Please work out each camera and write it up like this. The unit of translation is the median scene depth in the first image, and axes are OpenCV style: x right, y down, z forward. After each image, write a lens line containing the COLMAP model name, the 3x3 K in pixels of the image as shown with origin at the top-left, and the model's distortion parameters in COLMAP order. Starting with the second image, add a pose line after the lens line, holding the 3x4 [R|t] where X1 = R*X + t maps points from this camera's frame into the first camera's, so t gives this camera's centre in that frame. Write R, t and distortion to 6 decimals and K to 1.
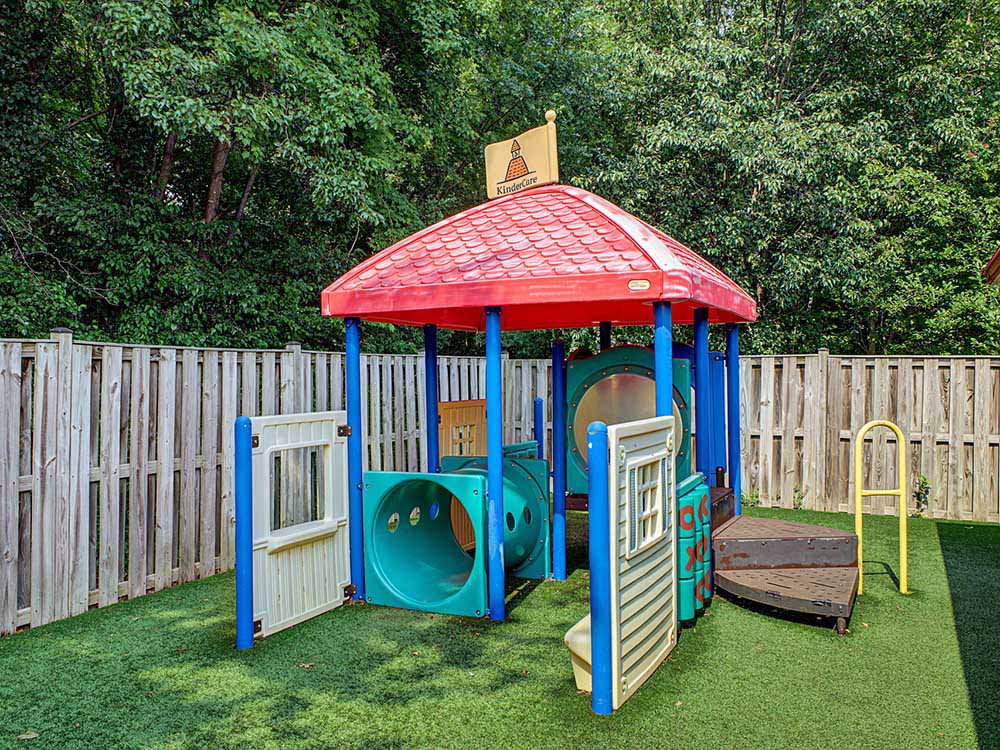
lens RADIAL K [[841.3, 0, 499.6], [0, 841.3, 373.4], [0, 0, 1]] dist [-0.002548, -0.000850]
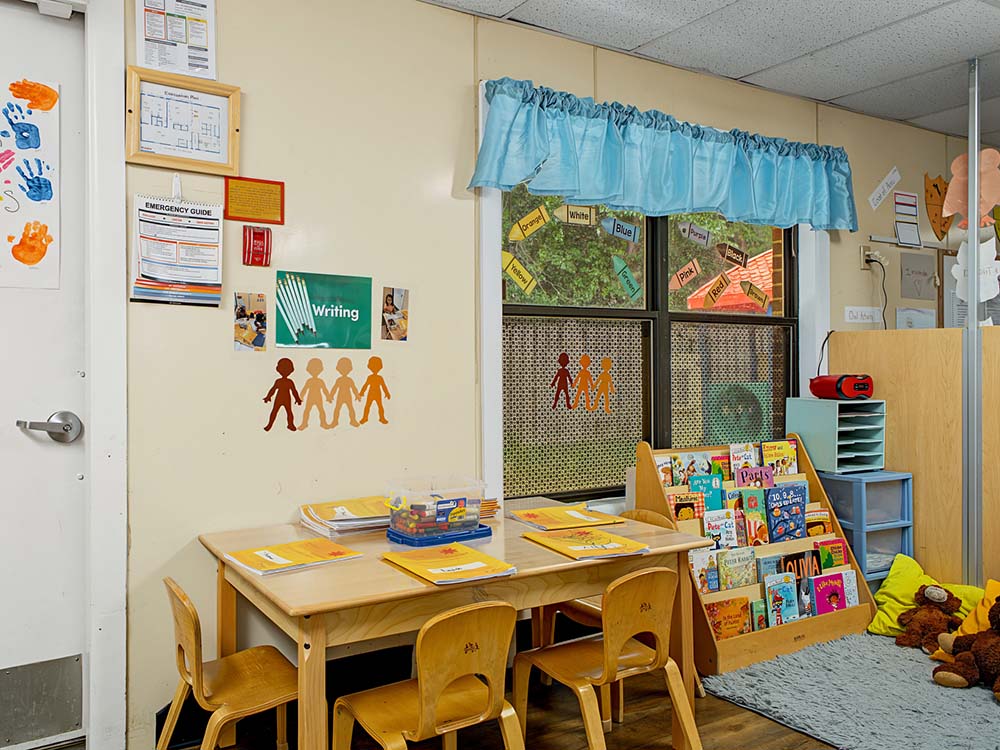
lens RADIAL K [[747.9, 0, 498.5], [0, 747.9, 369.6], [0, 0, 1]] dist [0.028222, -0.002587]
pose [[0.882040, 0.003680, -0.471159, 0.122513], [0.000499, 0.999962, 0.008744, 0.032614], [0.471174, -0.007947, 0.882005, -0.435760]]
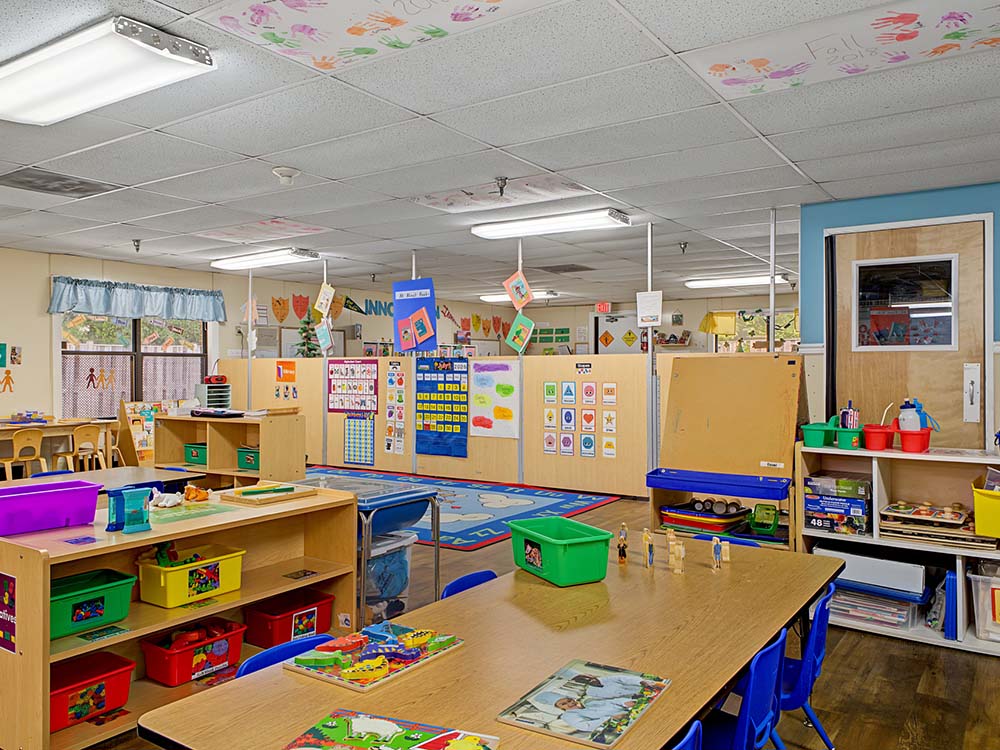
lens RADIAL K [[747.9, 0, 502.1], [0, 747.9, 376.3], [0, 0, 1]] dist [0.028222, -0.002587]
pose [[0.991013, -0.002681, -0.133739, 2.127600], [0.003757, 0.999963, 0.007793, 0.034193], [0.133713, -0.008225, 0.990986, -2.651588]]
